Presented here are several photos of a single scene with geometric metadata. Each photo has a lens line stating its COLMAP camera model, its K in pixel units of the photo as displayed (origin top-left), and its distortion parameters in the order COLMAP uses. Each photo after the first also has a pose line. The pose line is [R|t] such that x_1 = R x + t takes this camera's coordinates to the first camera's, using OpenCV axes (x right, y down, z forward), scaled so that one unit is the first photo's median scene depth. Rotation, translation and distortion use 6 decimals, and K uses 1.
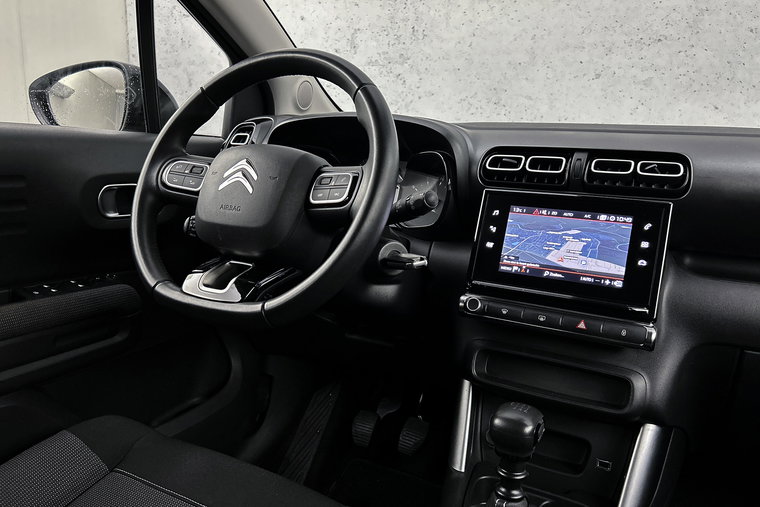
lens RADIAL K [[577.3, 0, 383.1], [0, 577.3, 252.2], [0, 0, 1]] dist [0.072156, -0.097164]
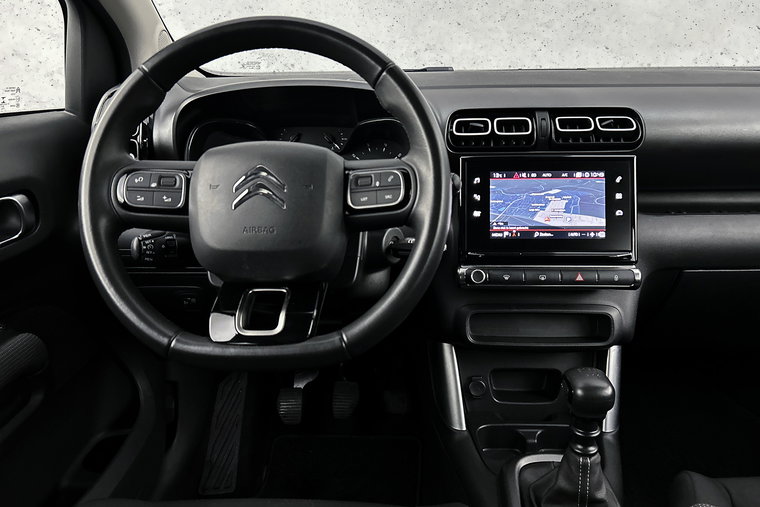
lens RADIAL K [[577.3, 0, 379.1], [0, 577.3, 252.3], [0, 0, 1]] dist [0.072156, -0.097164]
pose [[0.895781, -0.187707, 0.402916, -0.396300], [0.129290, 0.977297, 0.167851, -0.142479], [-0.425276, -0.098265, 0.899713, 0.171325]]
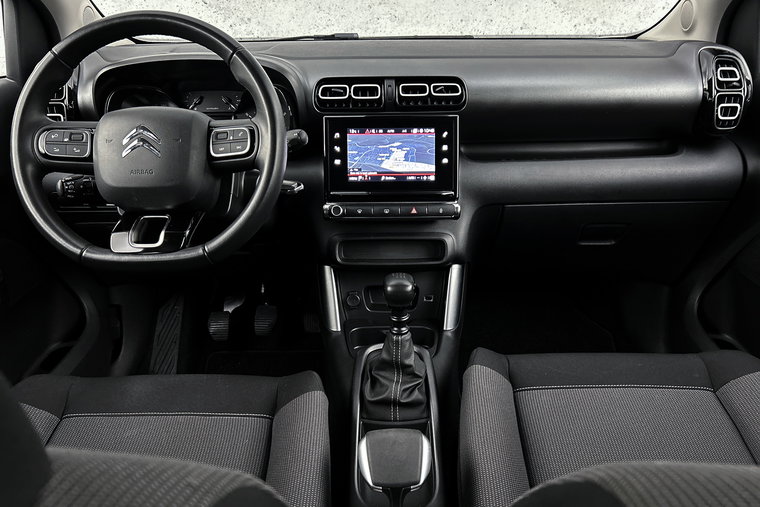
lens RADIAL K [[577.3, 0, 382.0], [0, 577.3, 264.2], [0, 0, 1]] dist [0.072156, -0.097164]
pose [[0.879546, -0.237185, 0.412482, -0.323730], [0.132568, 0.954728, 0.266310, -0.129617], [-0.456973, -0.179550, 0.871170, -0.213990]]
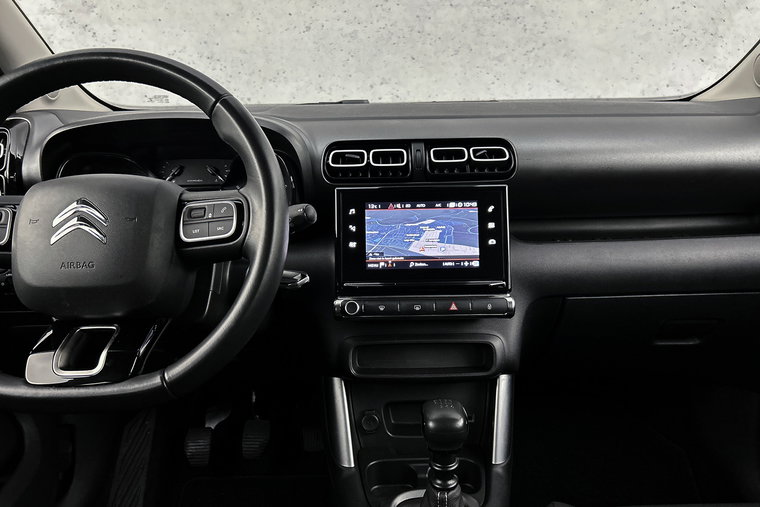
lens RADIAL K [[577.3, 0, 380.3], [0, 577.3, 255.1], [0, 0, 1]] dist [0.072156, -0.097164]
pose [[0.877050, -0.182529, 0.444371, -0.225228], [0.140813, 0.982054, 0.125467, -0.117044], [-0.459298, -0.047468, 0.887013, 0.100765]]
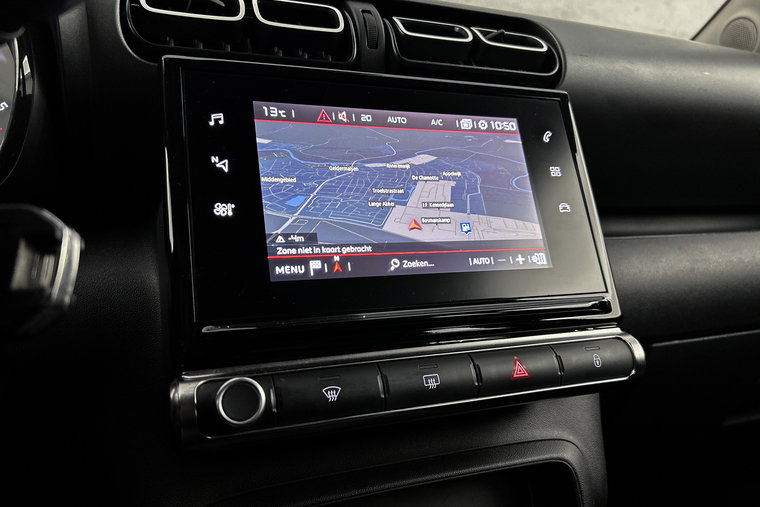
lens RADIAL K [[577.3, 0, 383.8], [0, 577.3, 265.6], [0, 0, 1]] dist [0.072156, -0.097164]
pose [[0.636318, -0.110376, 0.763490, -0.014388], [0.177945, 0.984022, -0.006048, 0.037560], [-0.750623, 0.139708, 0.645792, 0.747671]]
